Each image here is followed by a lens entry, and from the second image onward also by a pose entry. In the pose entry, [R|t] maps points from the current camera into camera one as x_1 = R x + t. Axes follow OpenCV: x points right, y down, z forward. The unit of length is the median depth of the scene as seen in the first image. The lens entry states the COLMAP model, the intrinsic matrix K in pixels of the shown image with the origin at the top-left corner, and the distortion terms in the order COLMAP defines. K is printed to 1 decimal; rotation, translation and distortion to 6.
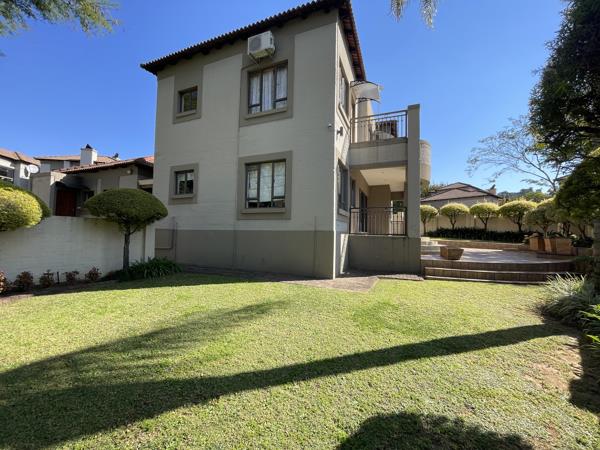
lens RADIAL K [[242.7, 0, 300.2], [0, 242.7, 222.1], [0, 0, 1]] dist [-0.002554, 0.000025]
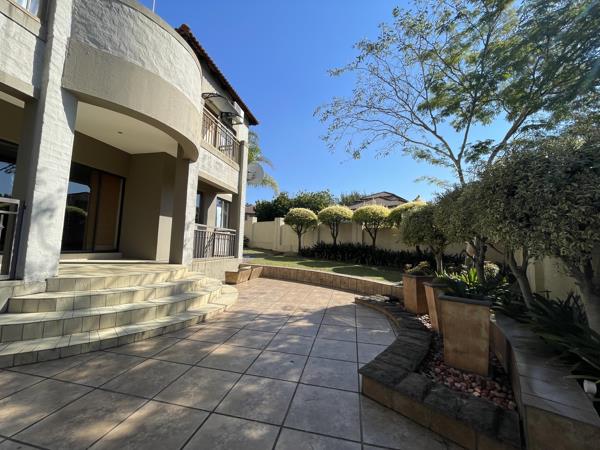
lens RADIAL K [[242.7, 0, 297.3], [0, 242.7, 226.3], [0, 0, 1]] dist [-0.002554, 0.000025]
pose [[0.987300, 0.031264, 0.155761, 0.450320], [-0.026387, 0.999098, -0.033281, 0.002863], [-0.156661, 0.028748, 0.987234, 0.391026]]
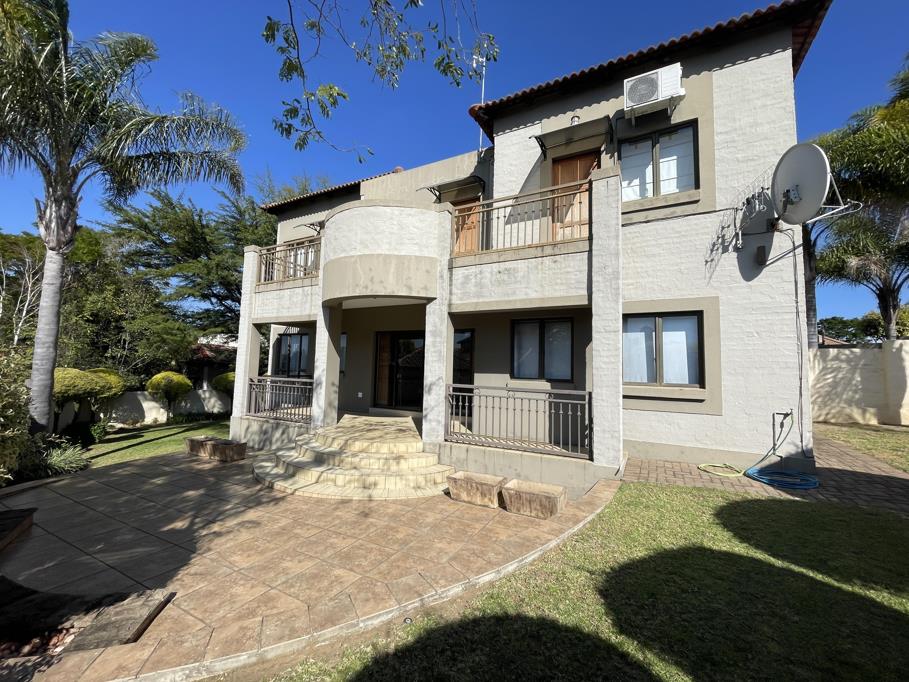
lens RADIAL K [[367.7, 0, 452.5], [0, 367.7, 338.1], [0, 0, 1]] dist [-0.002554, 0.000025]
pose [[-0.118861, -0.104628, -0.987383, 1.265053], [0.014984, 0.994130, -0.107147, -0.051636], [0.992798, -0.027531, -0.116595, 1.653383]]
